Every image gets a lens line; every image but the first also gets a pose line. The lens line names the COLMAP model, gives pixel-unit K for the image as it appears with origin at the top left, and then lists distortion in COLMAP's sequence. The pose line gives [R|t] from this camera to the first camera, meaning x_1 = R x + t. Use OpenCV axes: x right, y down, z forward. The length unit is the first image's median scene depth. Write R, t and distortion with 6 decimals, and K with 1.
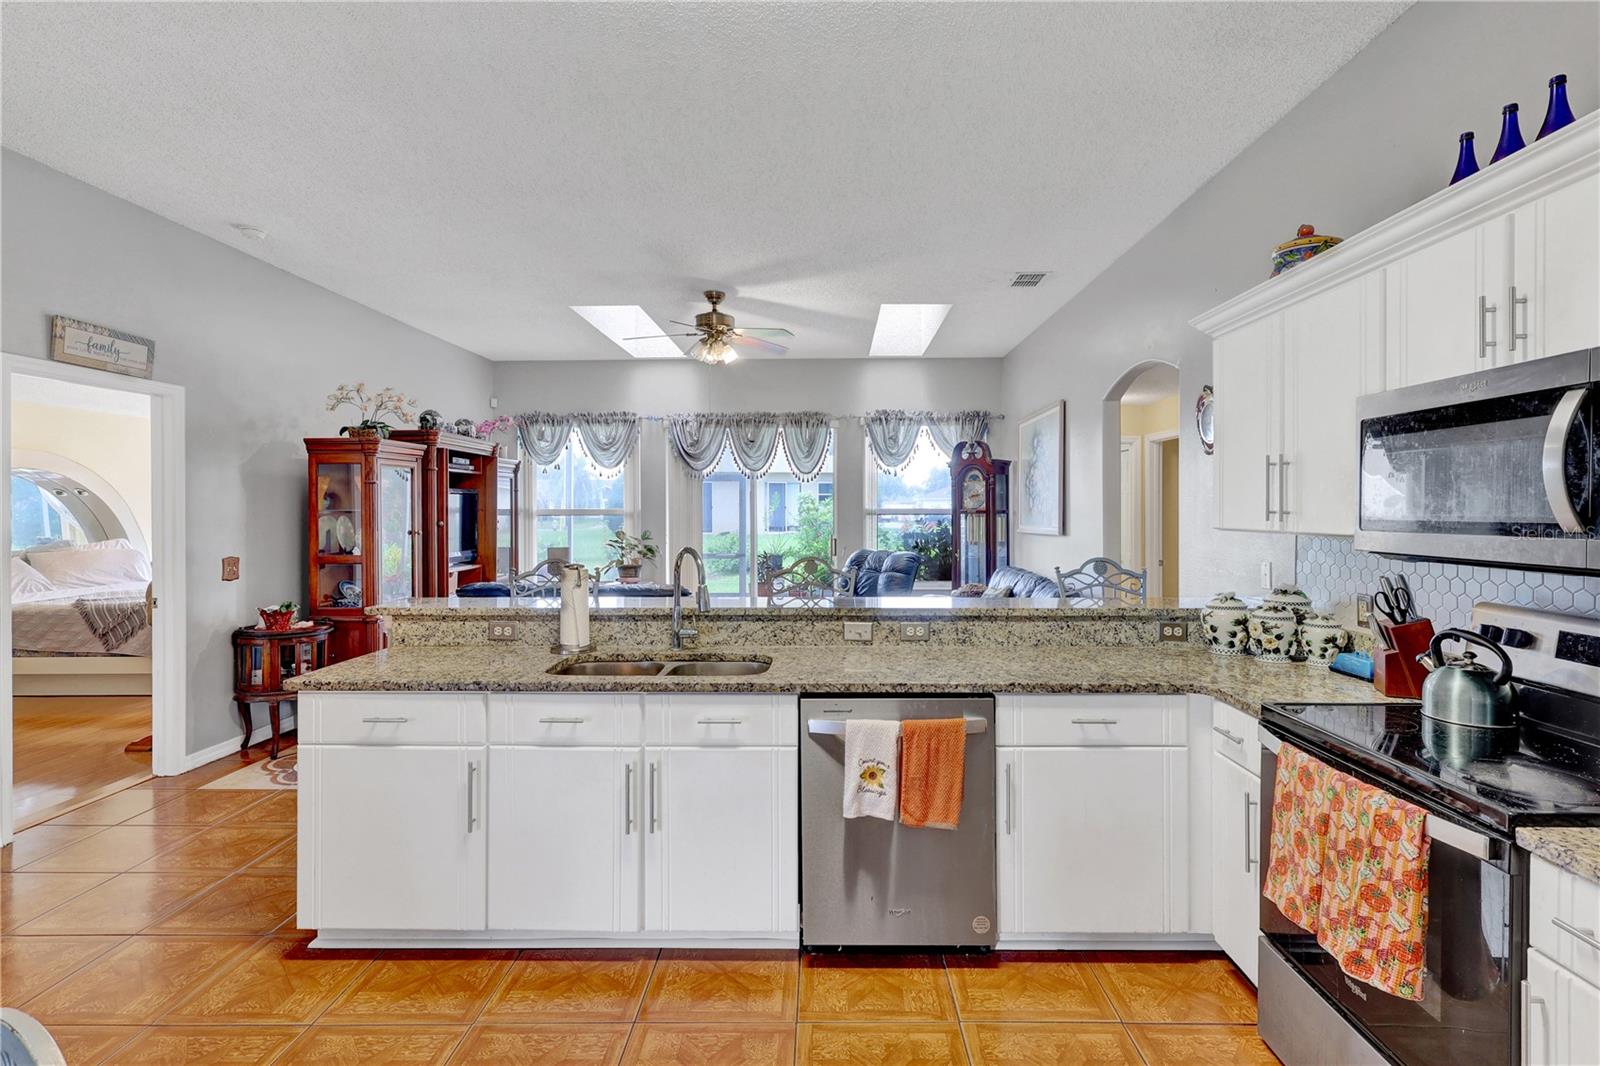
lens RADIAL K [[770.8, 0, 817.1], [0, 770.8, 517.7], [0, 0, 1]] dist [0.003977, -0.000258]
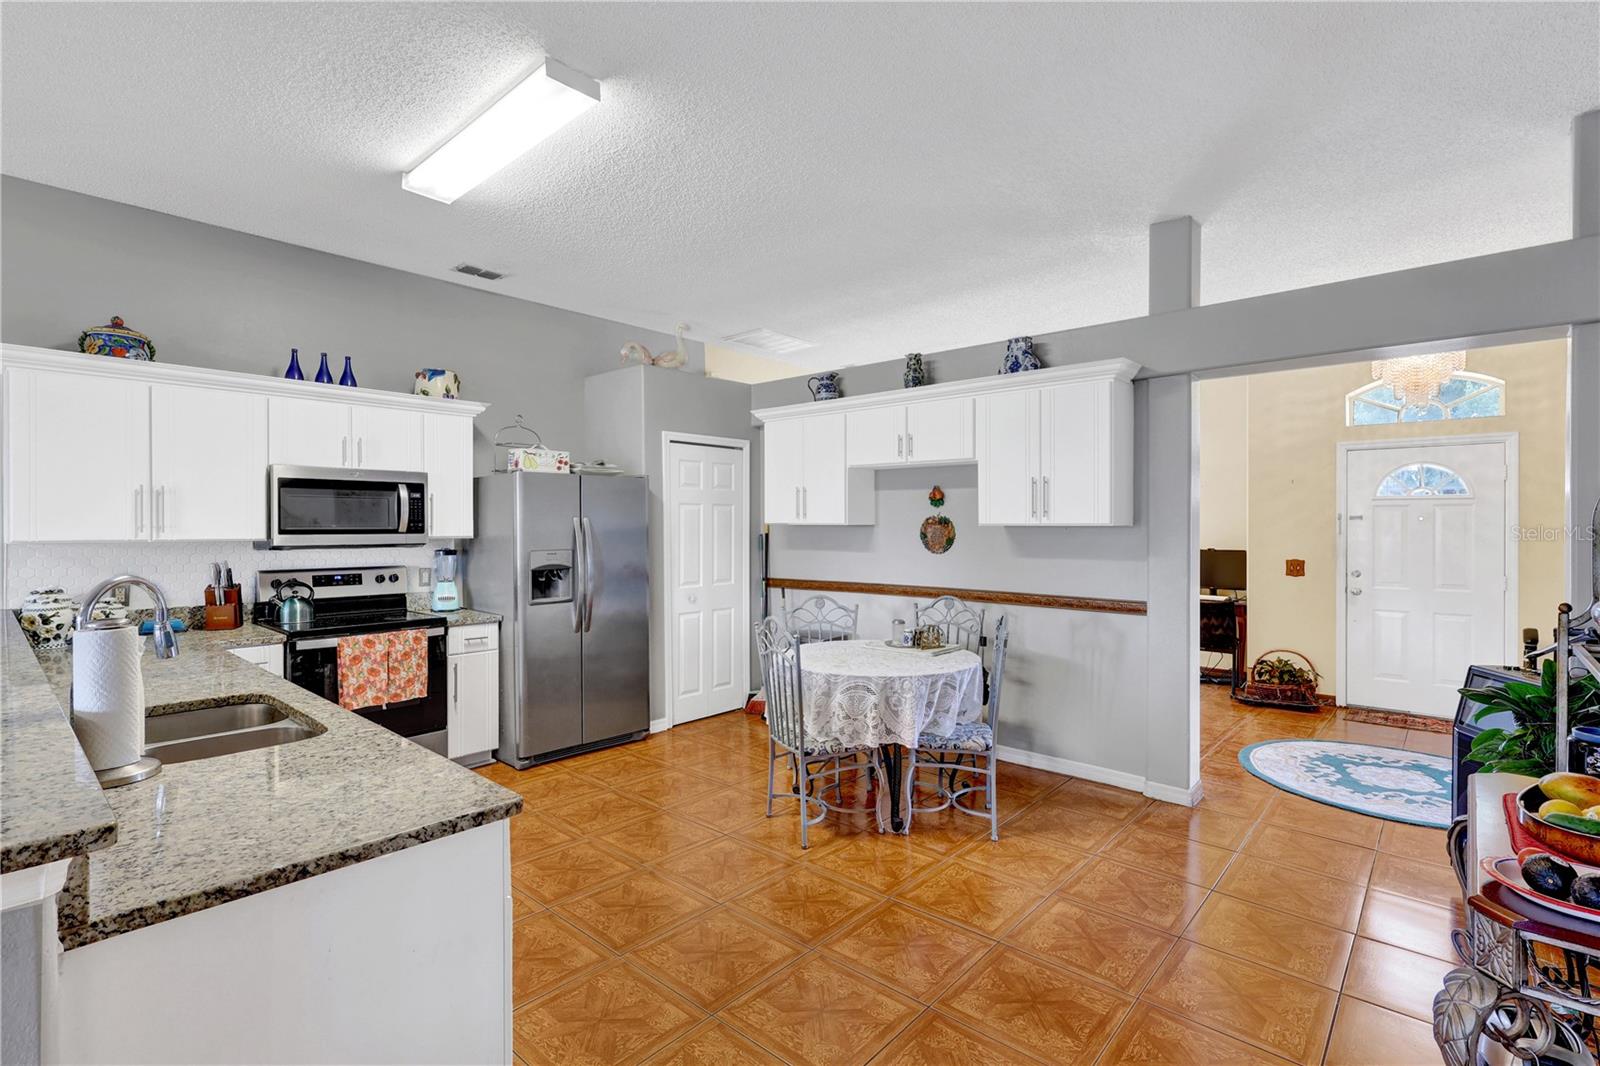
lens RADIAL K [[751.0, 0, 800.7], [0, 751.0, 530.4], [0, 0, 1]] dist [0.001342, 0.002306]
pose [[-0.753553, -0.001981, 0.657385, -0.519970], [0.009328, 0.999863, 0.013706, -0.003827], [-0.657322, 0.016460, -0.753430, 0.535996]]
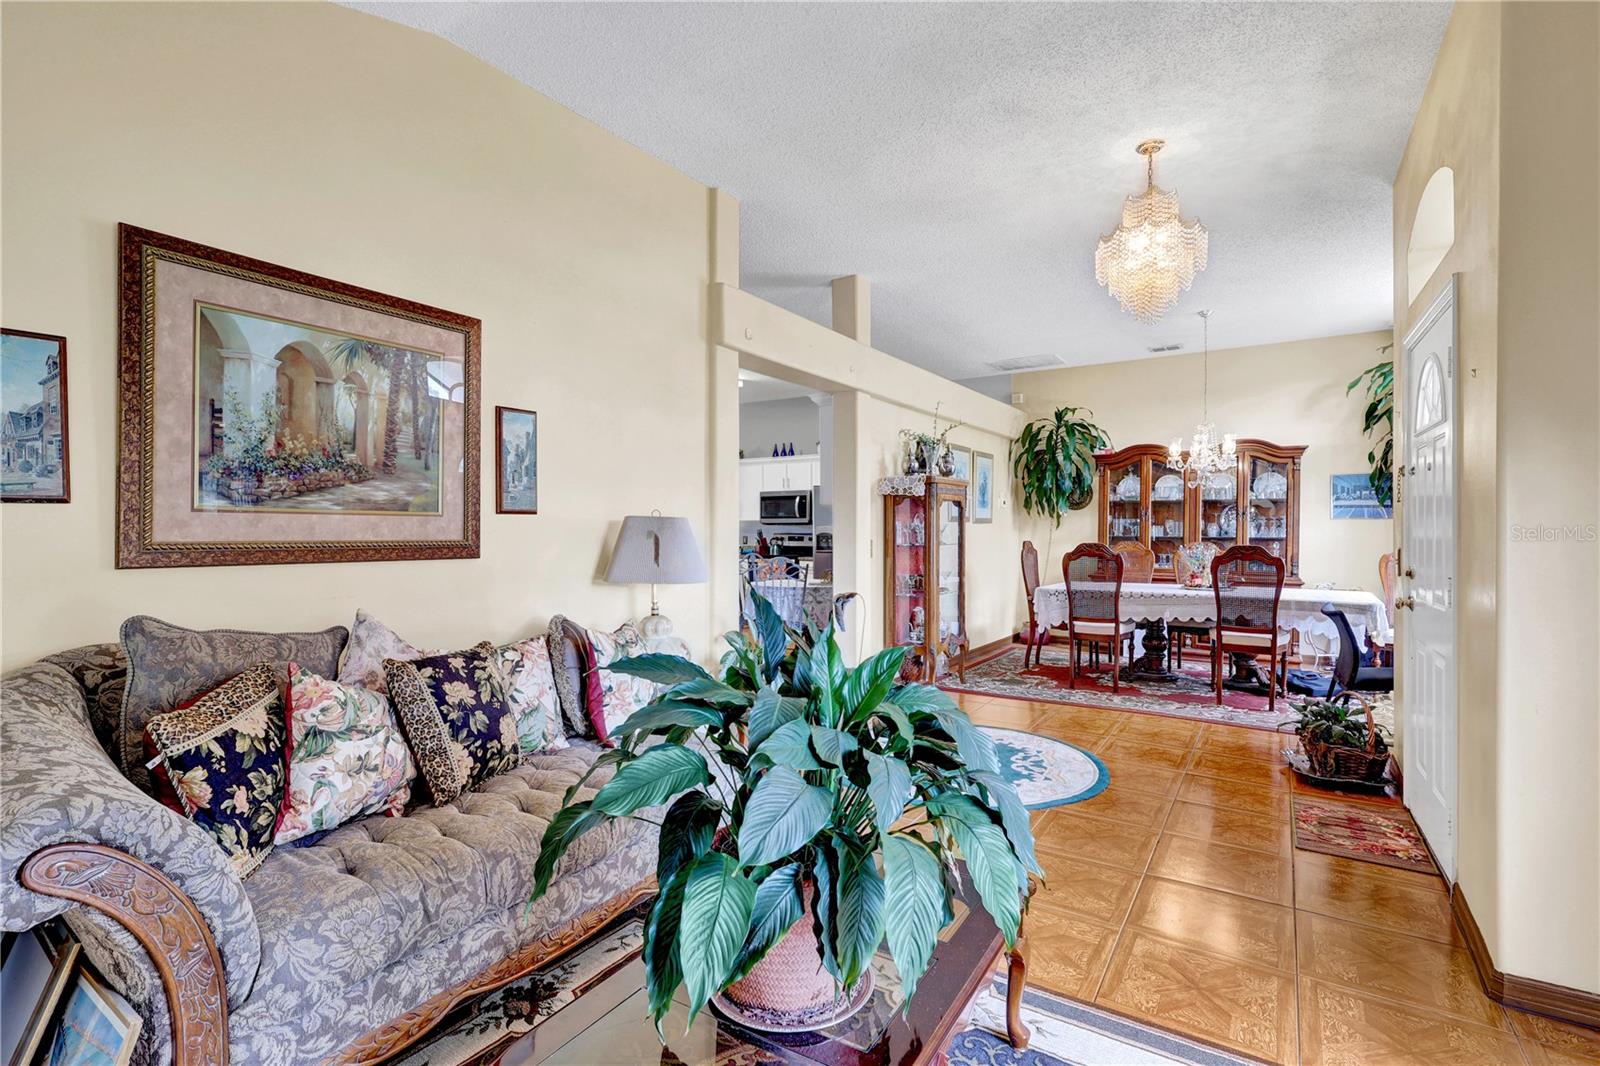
lens RADIAL K [[751.0, 0, 798.5], [0, 751.0, 541.9], [0, 0, 1]] dist [0.001342, 0.002306]
pose [[0.533610, -0.012247, 0.845642, -1.134875], [0.010256, 0.999915, 0.008009, 0.043834], [-0.845669, 0.004399, 0.533690, -0.623638]]
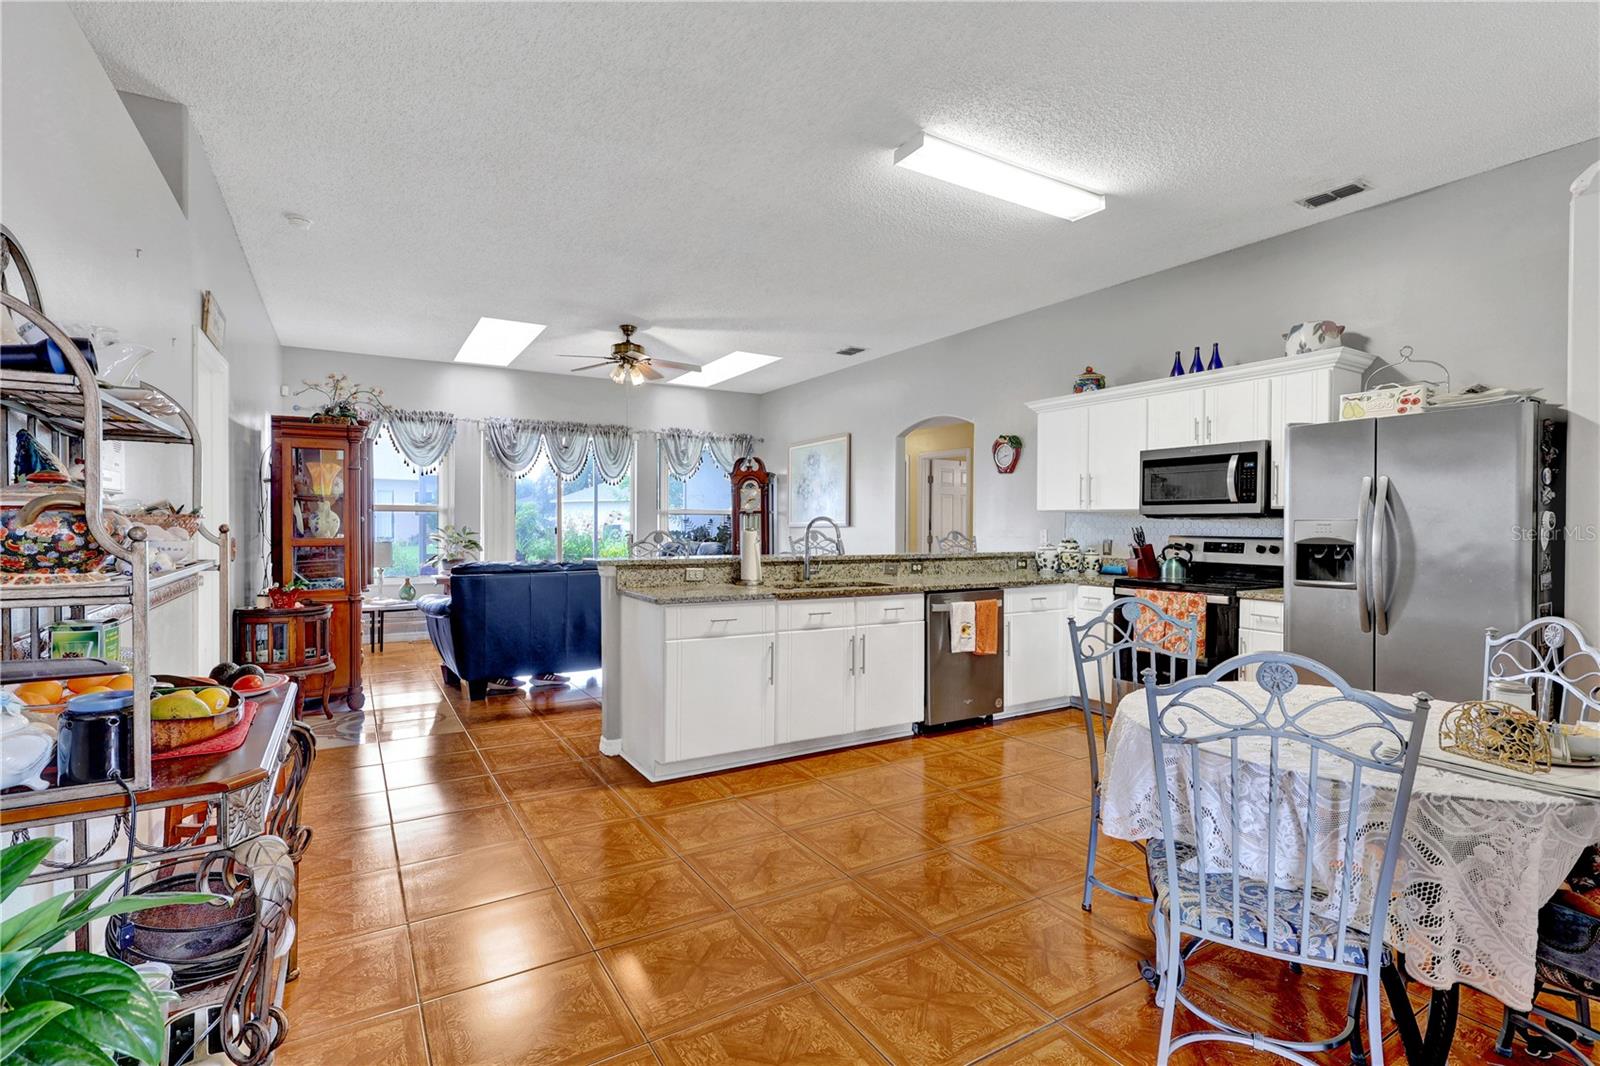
lens RADIAL K [[751.0, 0, 796.5], [0, 751.0, 532.7], [0, 0, 1]] dist [0.001342, 0.002306]
pose [[0.853472, 0.000147, 0.521138, -0.506436], [-0.000609, 1.000000, 0.000716, 0.034010], [-0.521138, -0.000928, 0.853472, -0.158731]]
